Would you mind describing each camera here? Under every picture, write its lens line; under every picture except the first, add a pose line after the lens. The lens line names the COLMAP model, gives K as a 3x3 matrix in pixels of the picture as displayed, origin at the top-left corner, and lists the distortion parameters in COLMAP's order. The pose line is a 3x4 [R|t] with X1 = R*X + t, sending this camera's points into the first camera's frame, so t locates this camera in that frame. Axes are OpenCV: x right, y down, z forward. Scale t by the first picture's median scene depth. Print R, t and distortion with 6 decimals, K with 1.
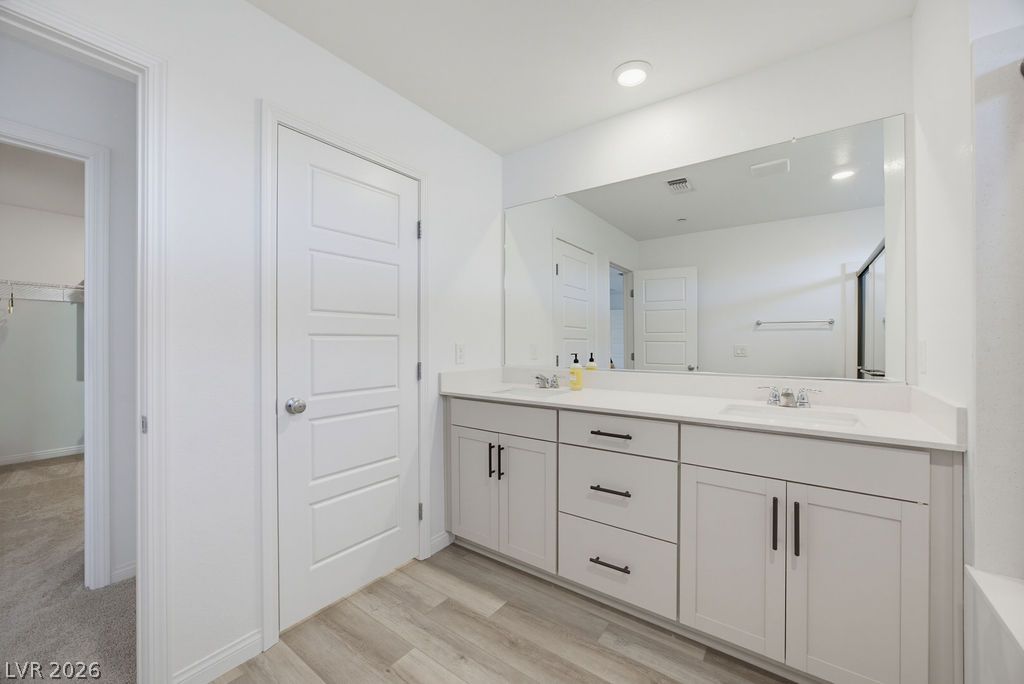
lens RADIAL K [[394.9, 0, 509.3], [0, 394.9, 342.5], [0, 0, 1]] dist [-0.019986, 0.003992]
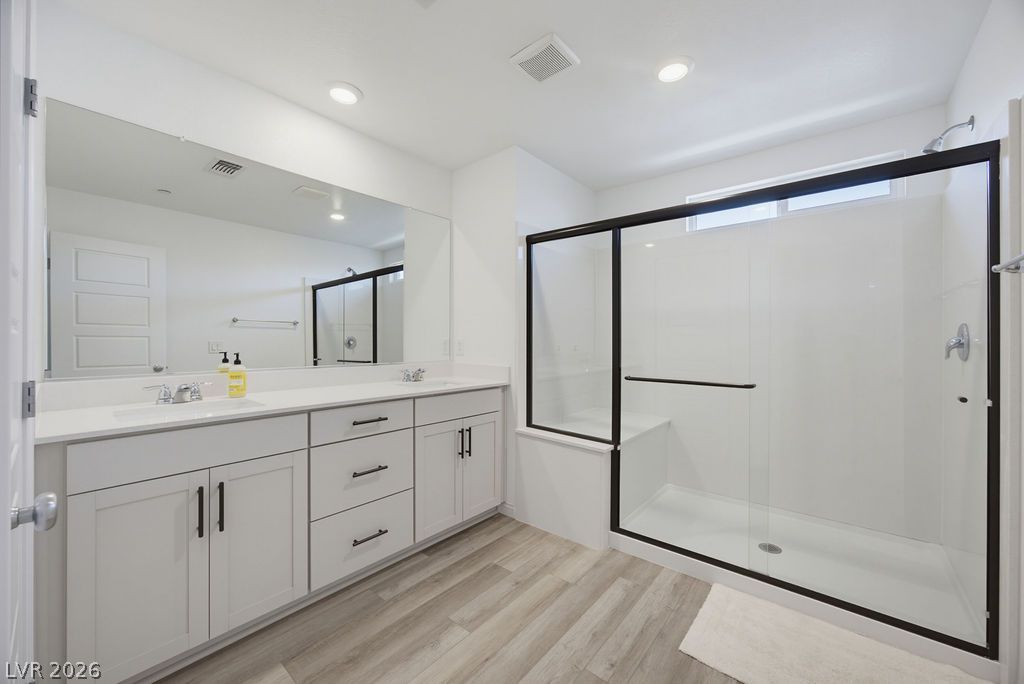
lens RADIAL K [[394.9, 0, 507.7], [0, 394.9, 338.7], [0, 0, 1]] dist [-0.019986, 0.003992]
pose [[0.071695, 0.003238, 0.997421, -0.779444], [-0.005178, 0.999982, -0.002874, -0.001927], [-0.997413, -0.004959, 0.071711, 0.488547]]
